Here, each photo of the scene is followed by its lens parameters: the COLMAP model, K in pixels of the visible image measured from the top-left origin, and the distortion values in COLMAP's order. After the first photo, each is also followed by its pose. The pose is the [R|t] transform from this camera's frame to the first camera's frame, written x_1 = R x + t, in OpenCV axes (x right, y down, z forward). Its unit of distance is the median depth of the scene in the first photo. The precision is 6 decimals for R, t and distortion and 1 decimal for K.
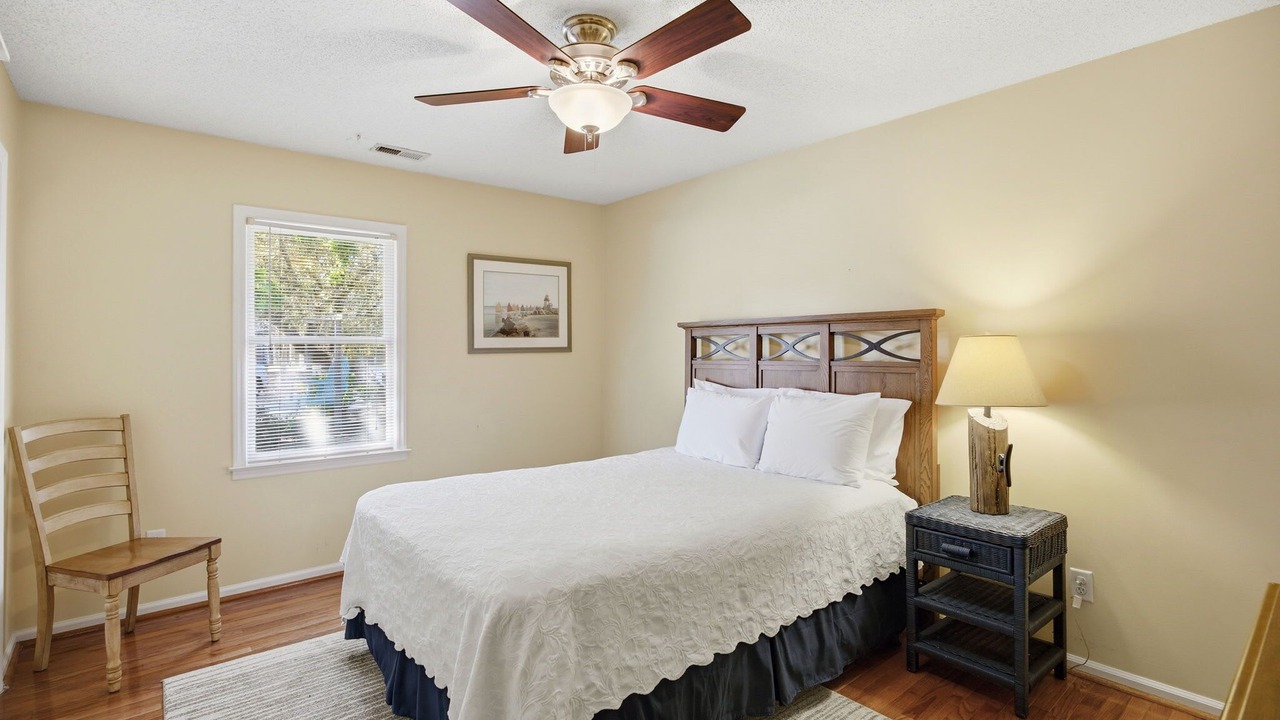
lens RADIAL K [[620.0, 0, 638.5], [0, 620.0, 345.2], [0, 0, 1]] dist [-0.086894, 0.000022]
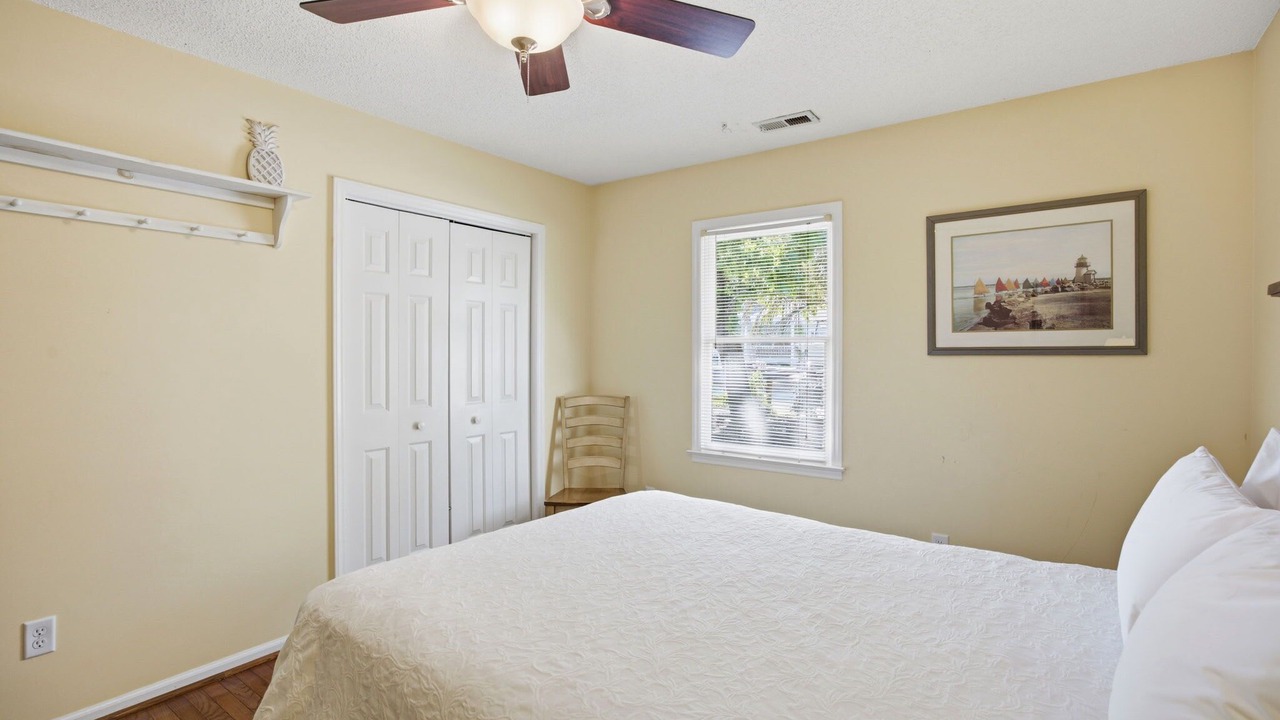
lens RADIAL K [[601.4, 0, 634.7], [0, 601.4, 349.0], [0, 0, 1]] dist [-0.015513, -0.000003]
pose [[0.218726, 0.007549, -0.975757, 0.328029], [0.004942, 0.999949, 0.008844, -0.001271], [0.975774, -0.006756, 0.218678, 0.490461]]
